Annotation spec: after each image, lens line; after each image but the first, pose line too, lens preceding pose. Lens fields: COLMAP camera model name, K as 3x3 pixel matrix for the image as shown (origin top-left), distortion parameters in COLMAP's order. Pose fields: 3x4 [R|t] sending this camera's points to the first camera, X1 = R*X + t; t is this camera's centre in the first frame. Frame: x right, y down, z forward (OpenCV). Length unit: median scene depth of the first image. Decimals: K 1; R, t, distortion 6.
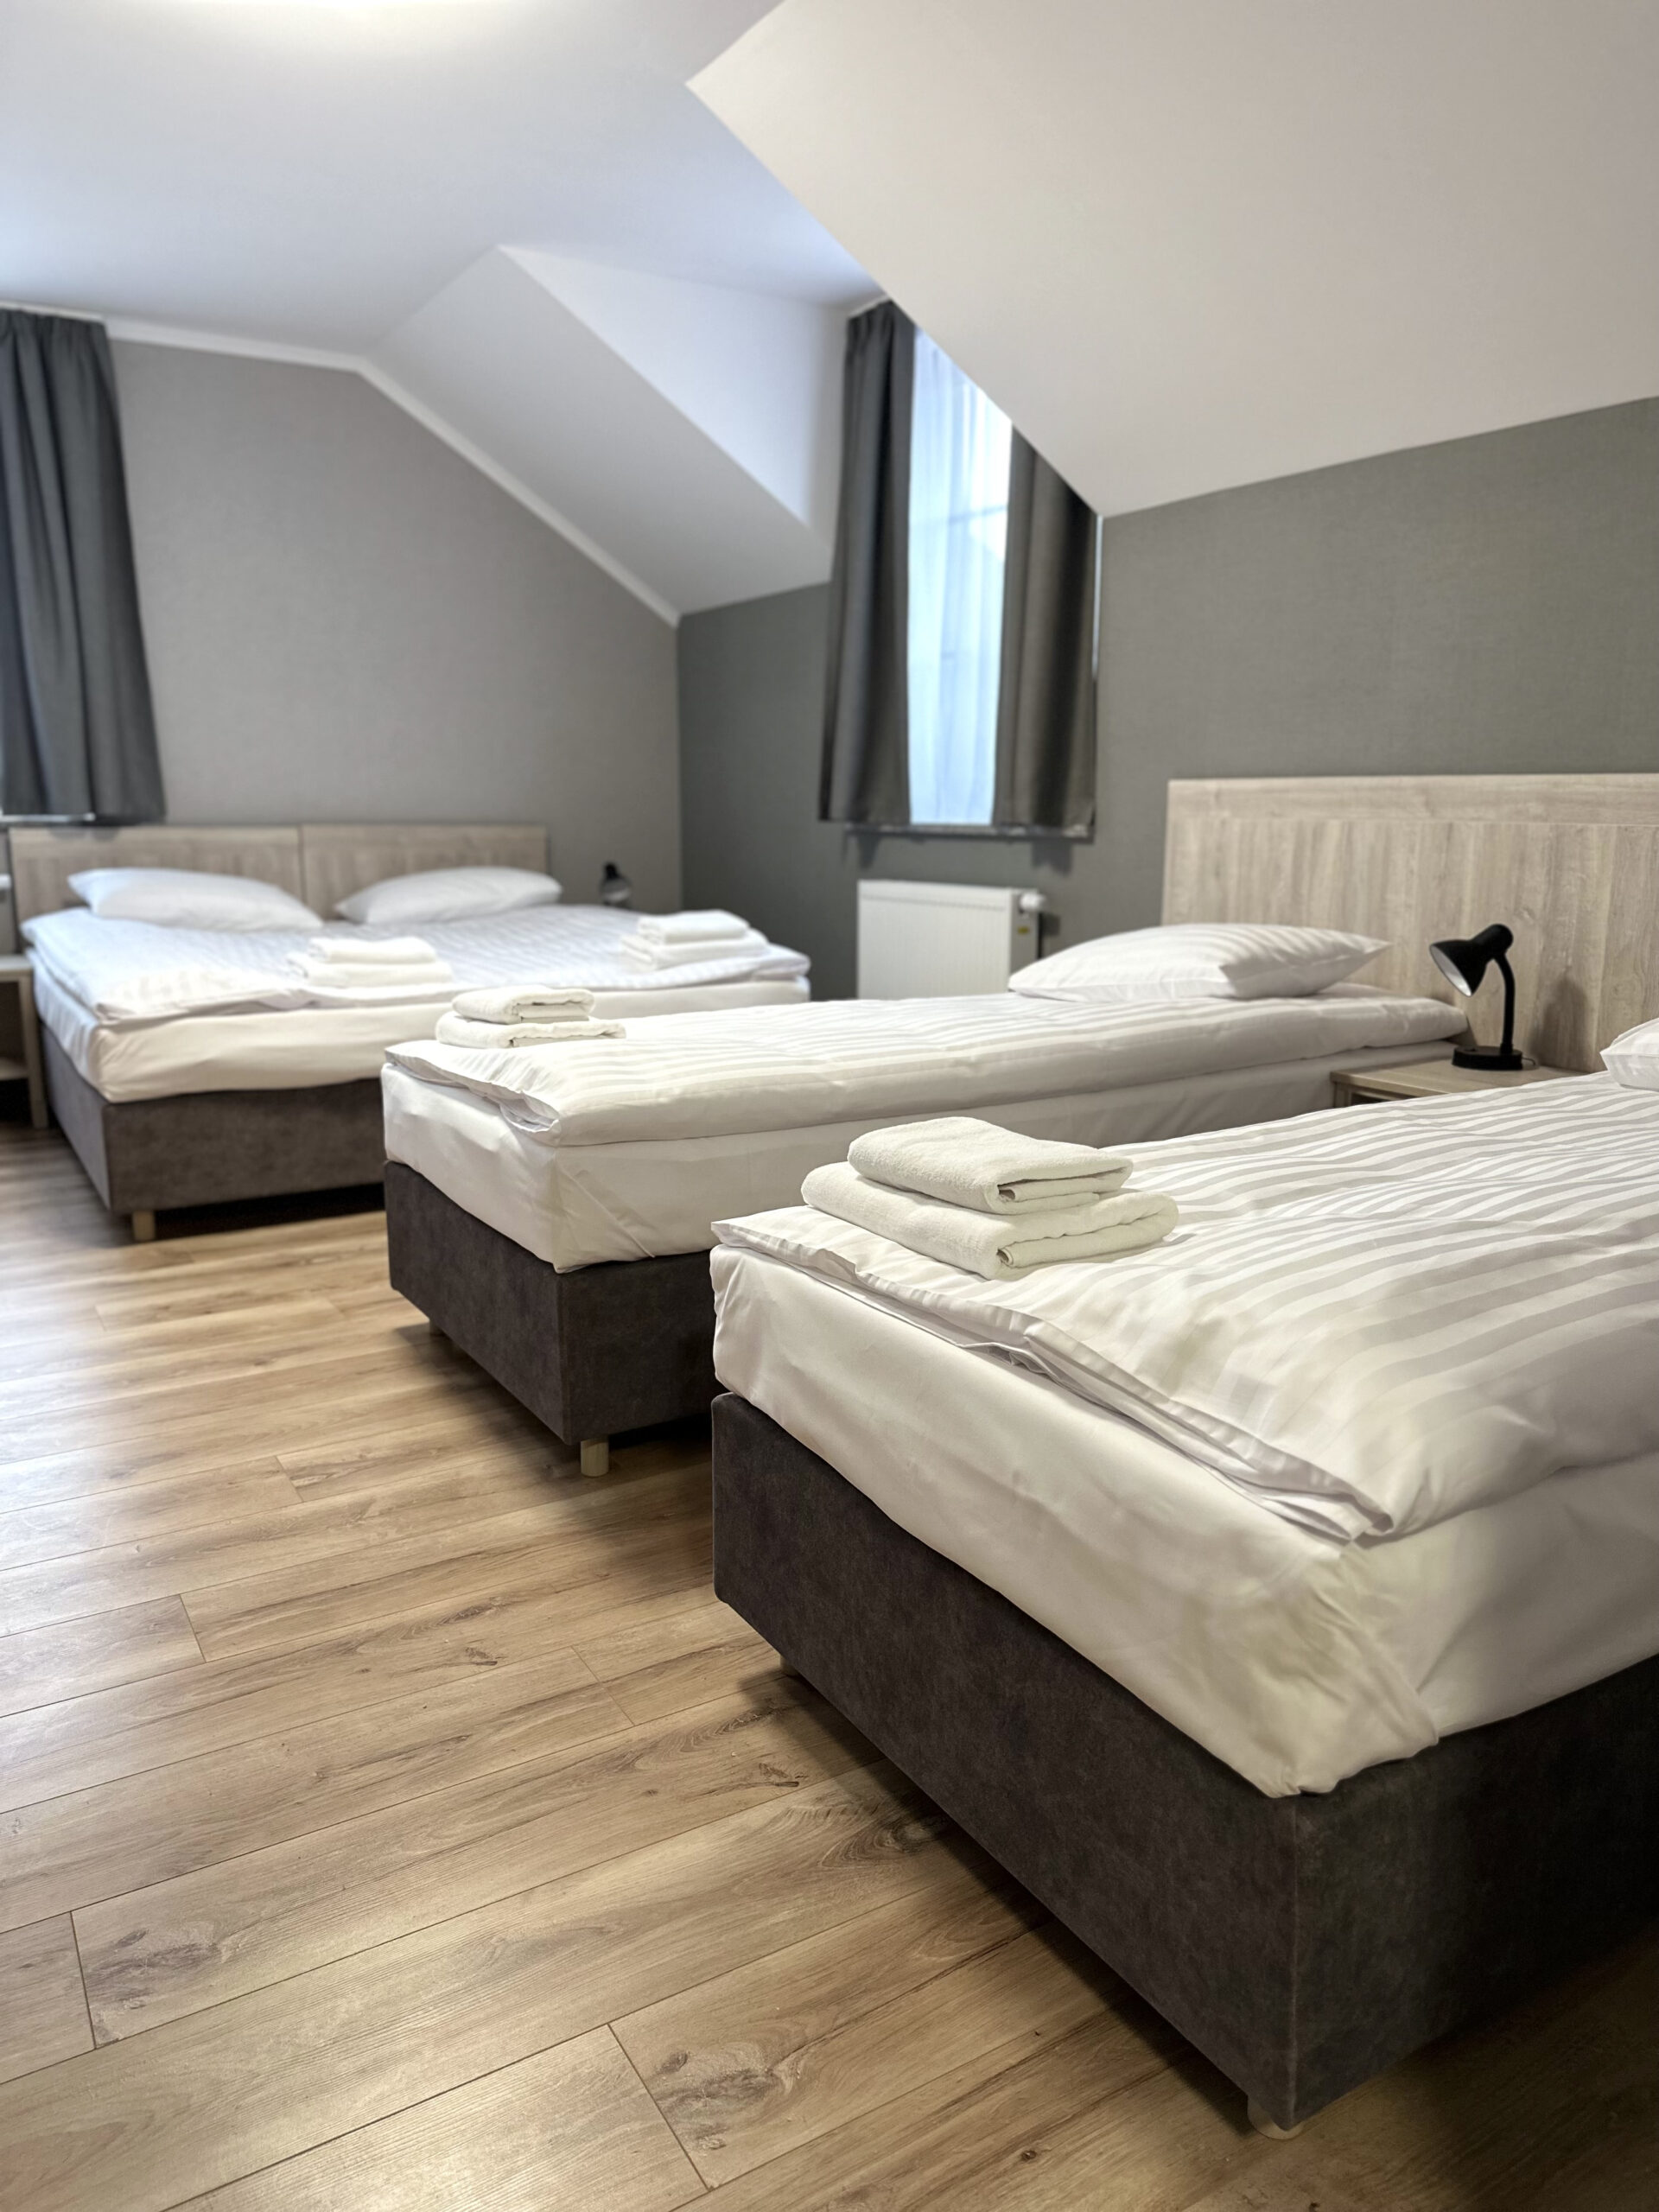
lens RADIAL K [[1547.5, 0, 833.0], [0, 1547.5, 1125.5], [0, 0, 1]] dist [0.048203, -0.059384]
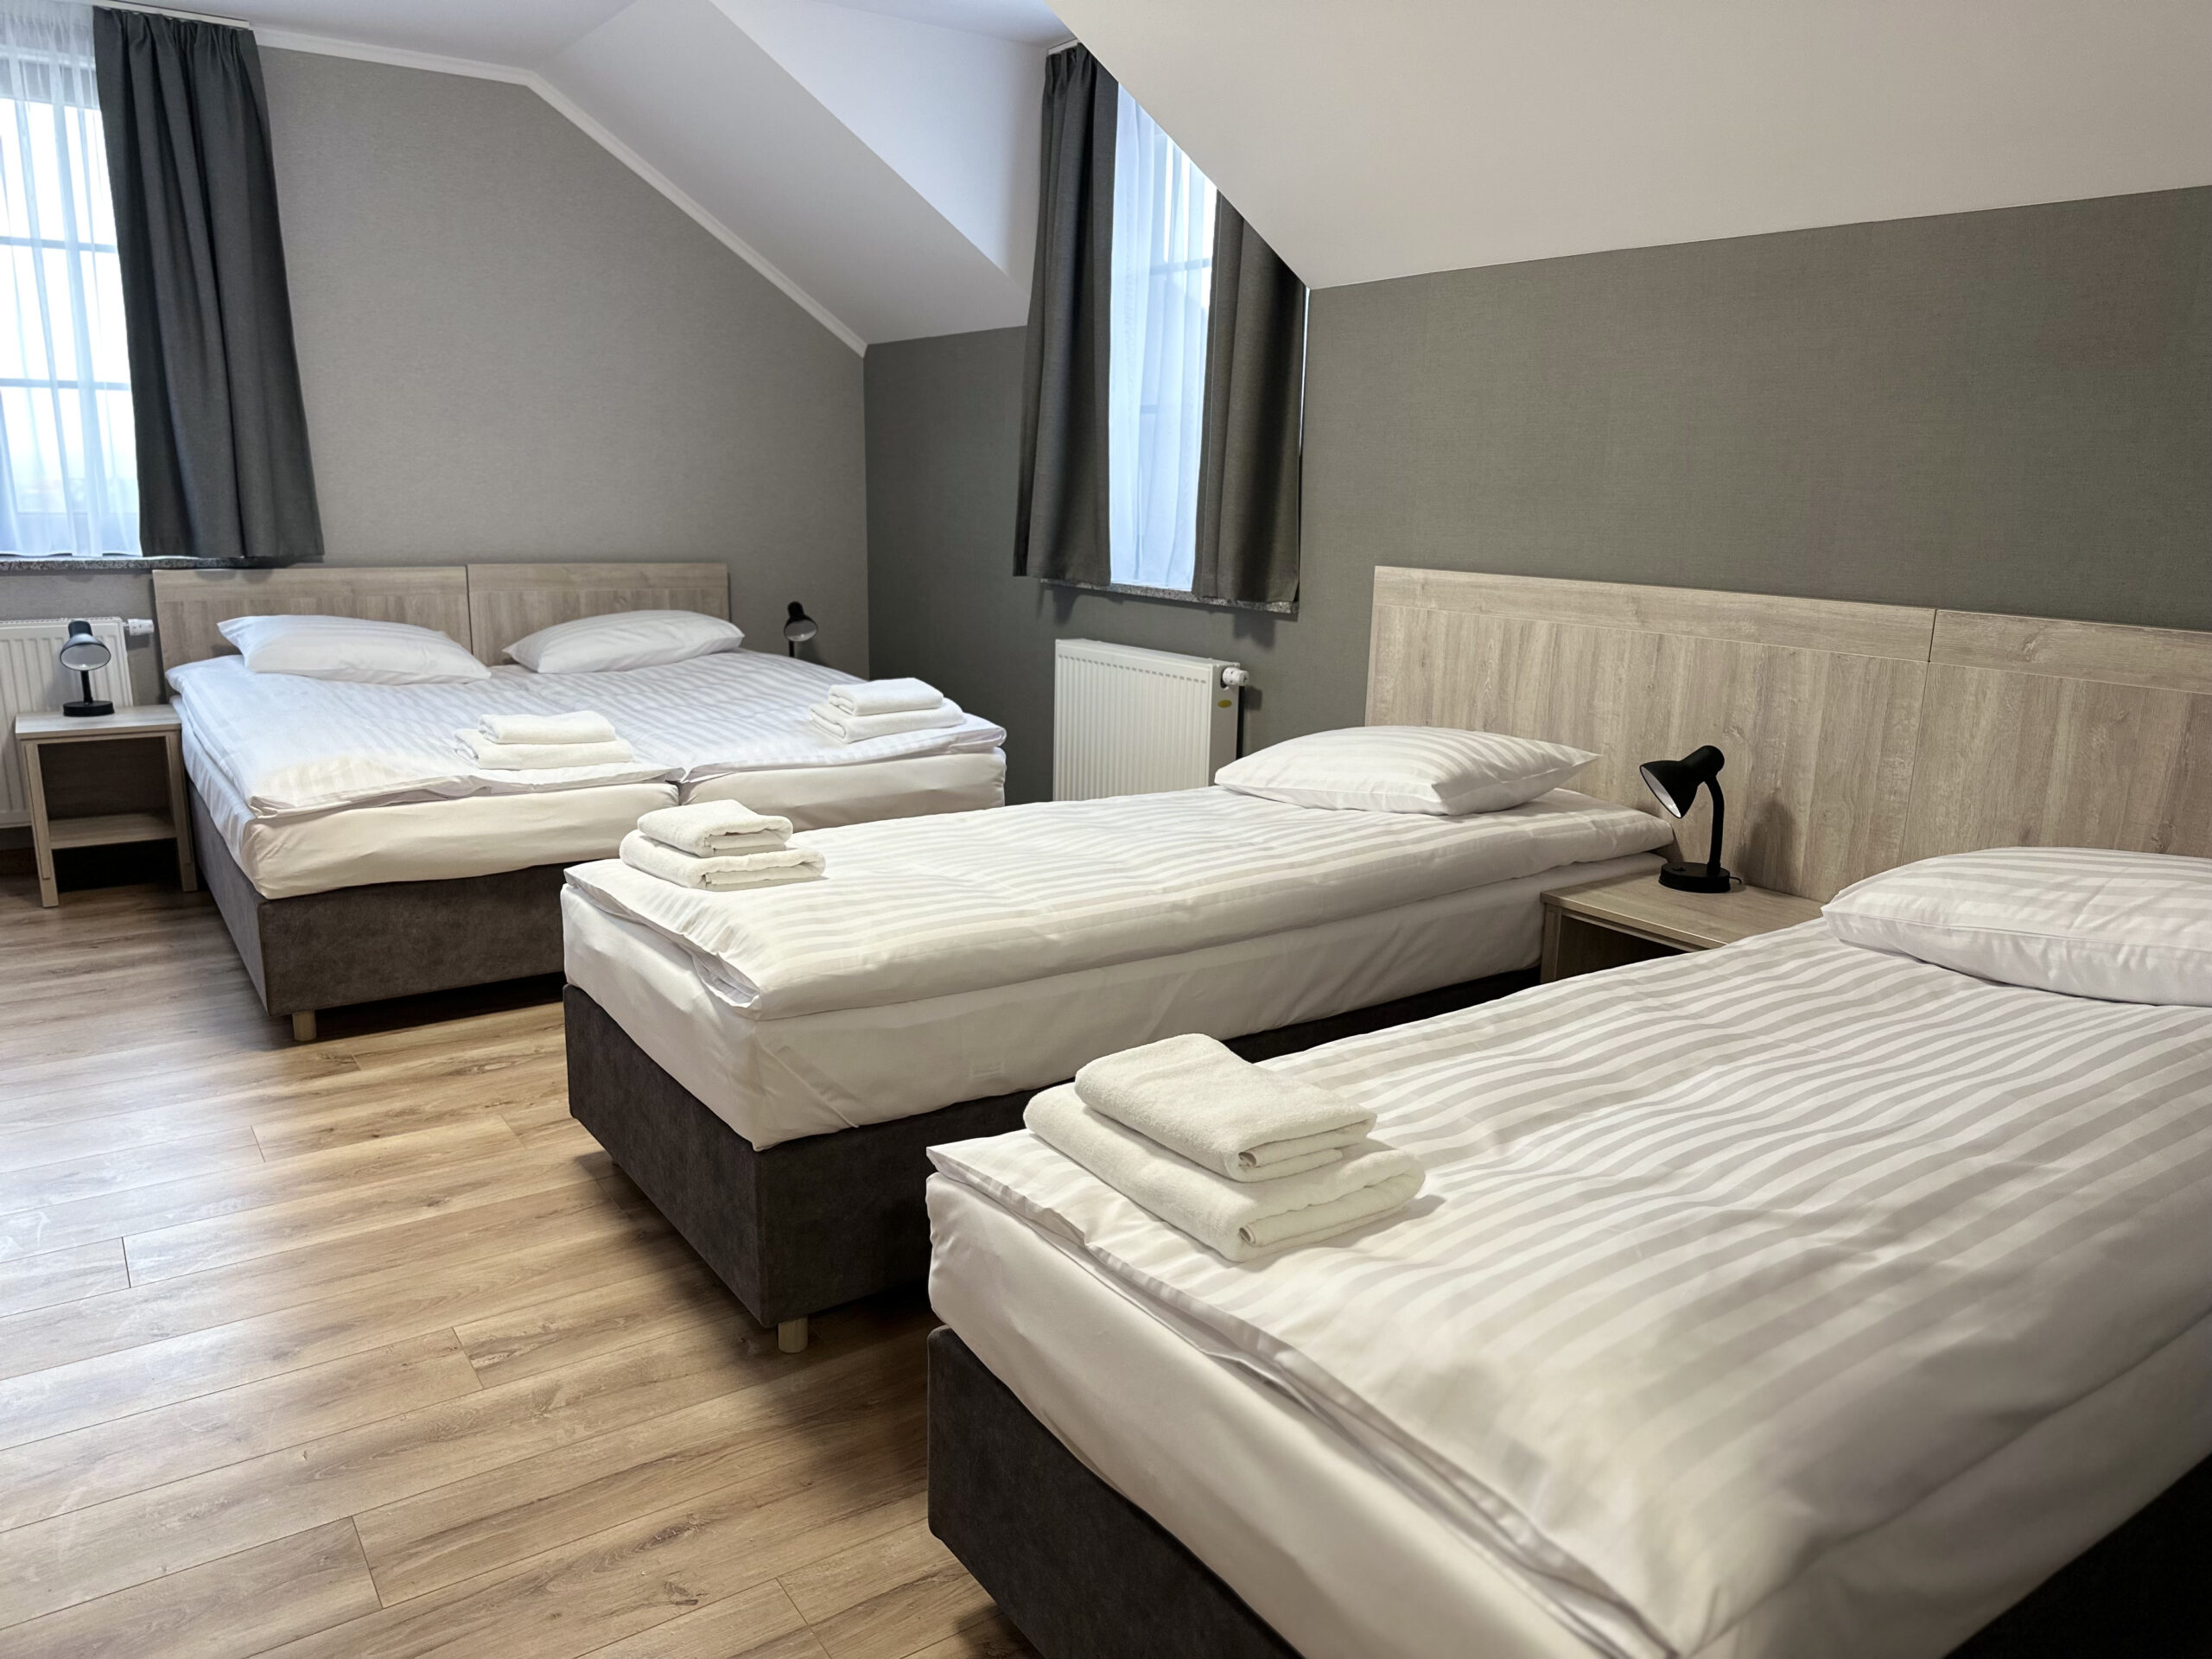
lens RADIAL K [[1547.5, 0, 1104.7], [0, 1547.5, 854.1], [0, 0, 1]] dist [0.048203, -0.059384]
pose [[0.998118, 0.005121, 0.061107, -0.017013], [-0.007030, 0.999493, 0.031059, -0.084814], [-0.060917, -0.031430, 0.997648, 0.030716]]
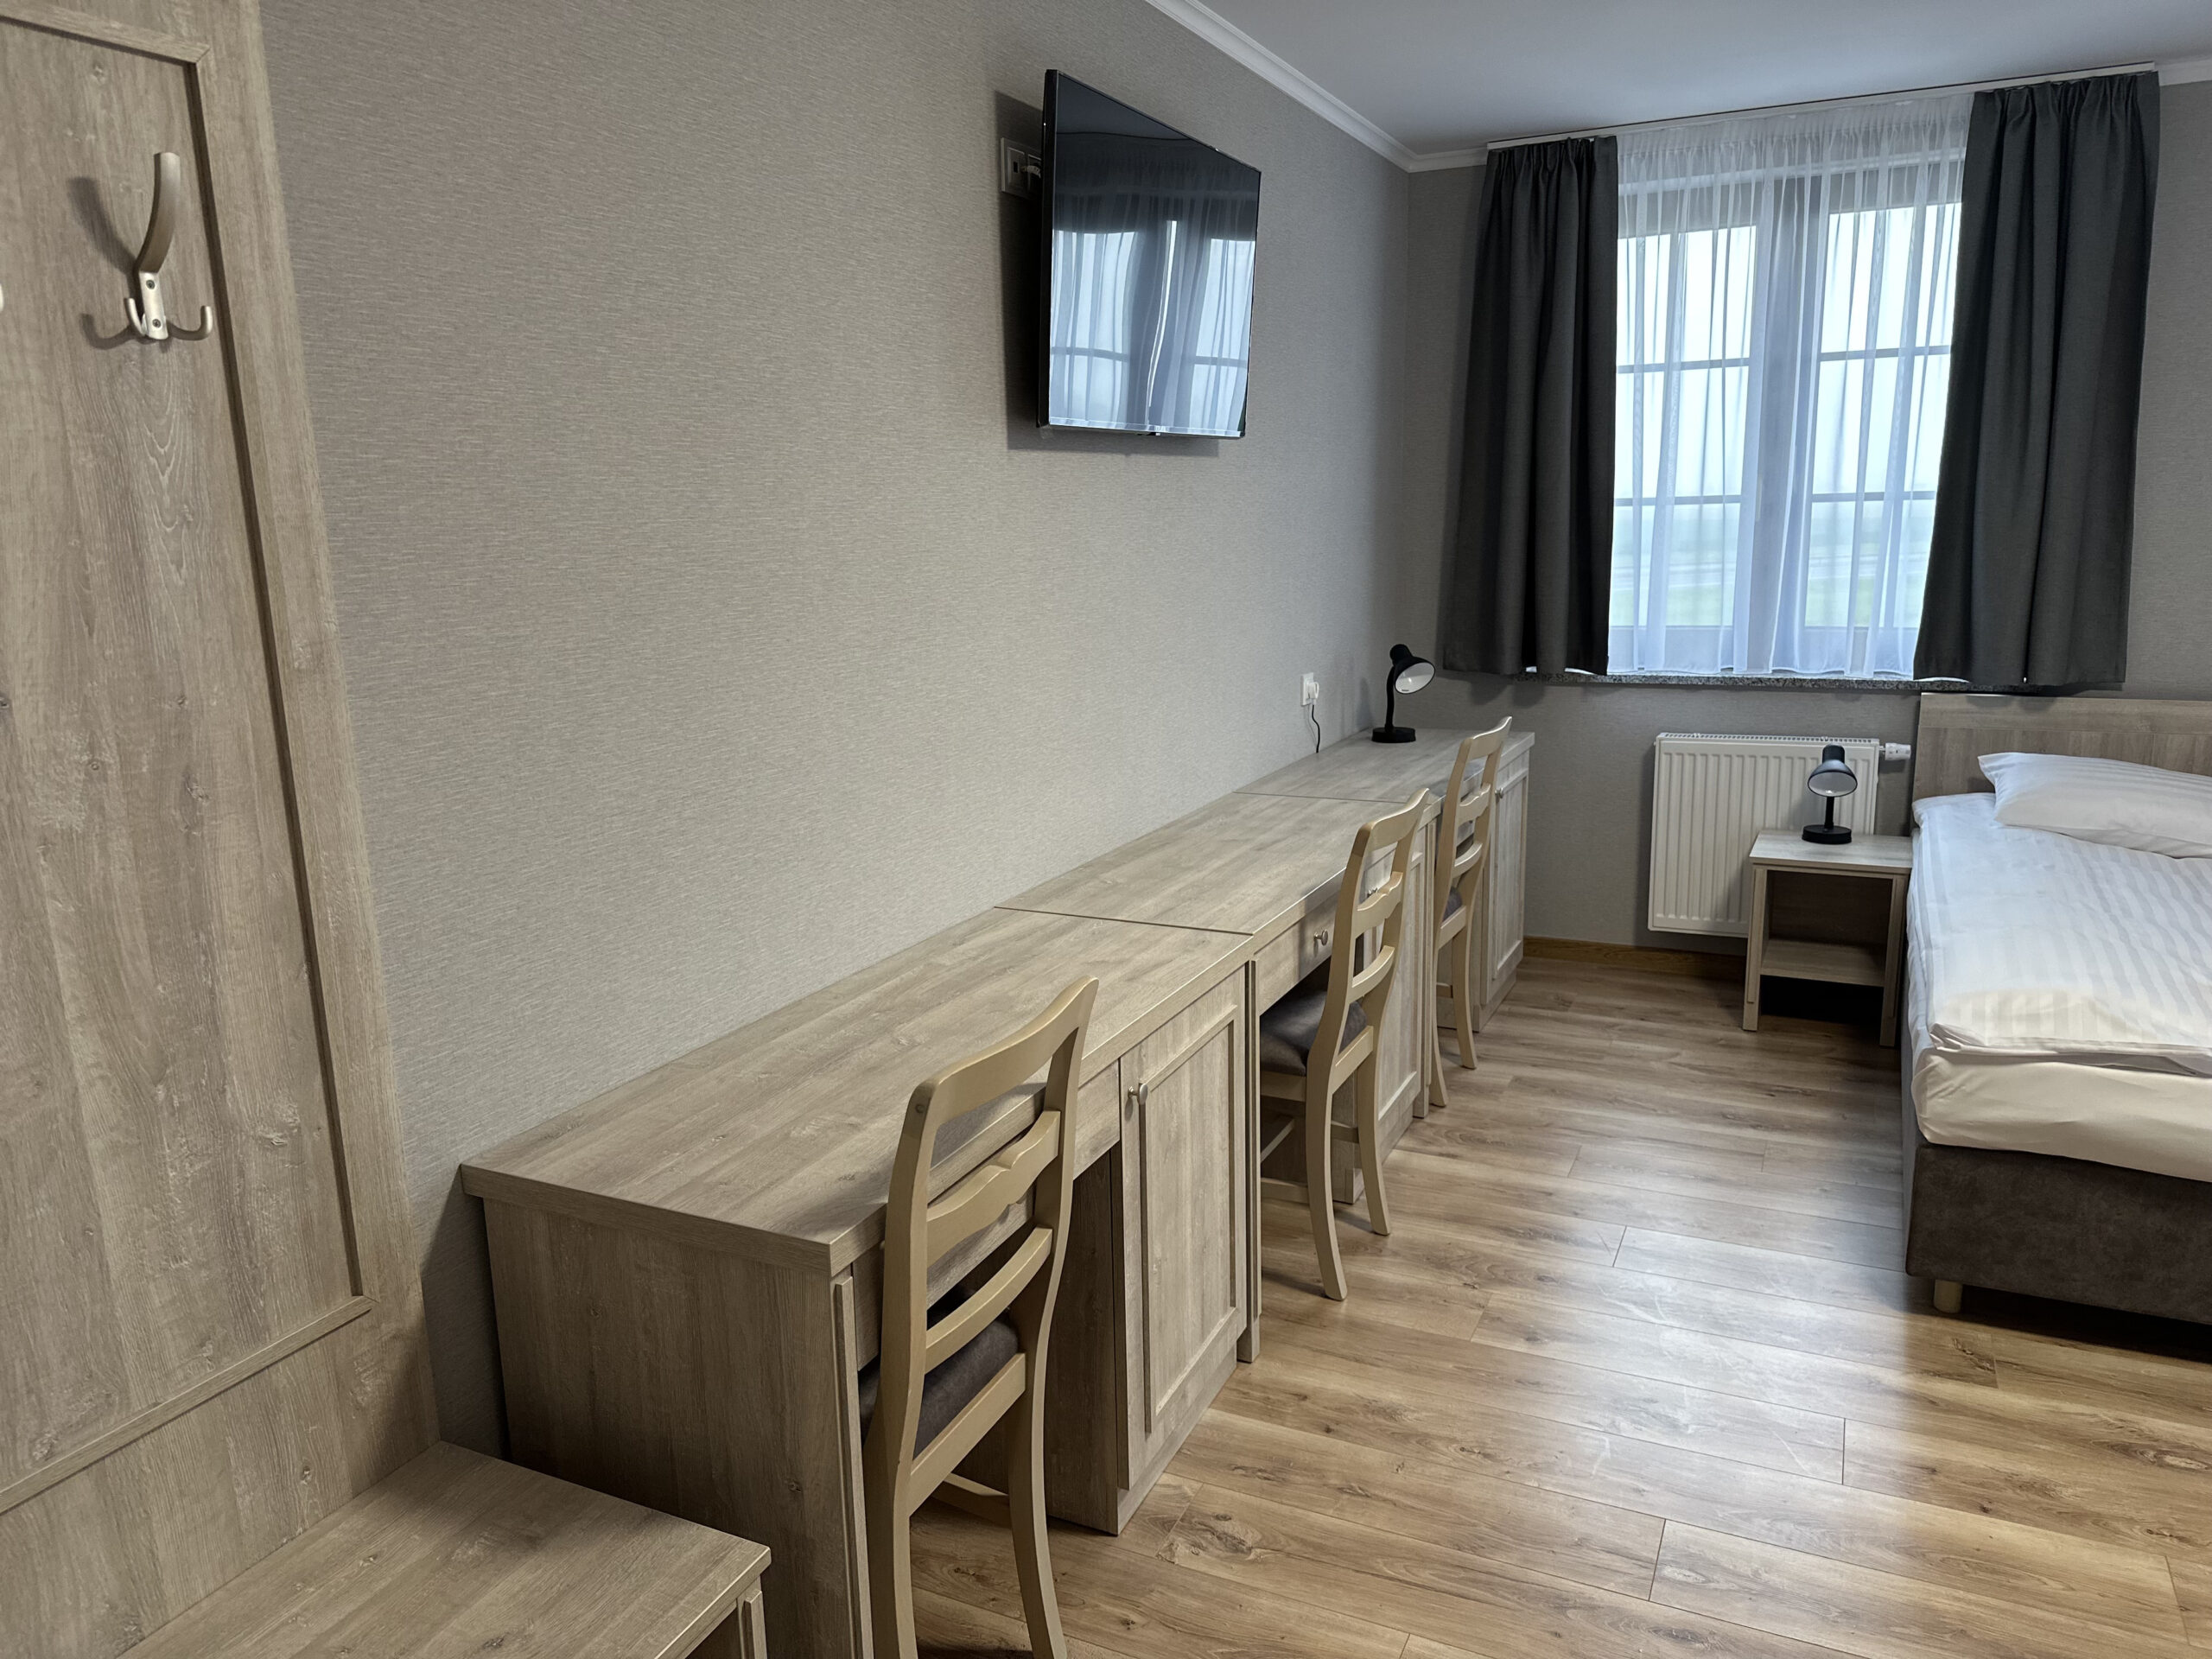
lens RADIAL K [[1547.5, 0, 1087.6], [0, 1547.5, 835.6], [0, 0, 1]] dist [0.048203, -0.059384]
pose [[0.536787, 0.152453, -0.829830, -0.065919], [-0.141639, 0.985864, 0.089498, -0.201431], [0.831744, 0.069495, 0.550793, 0.221313]]
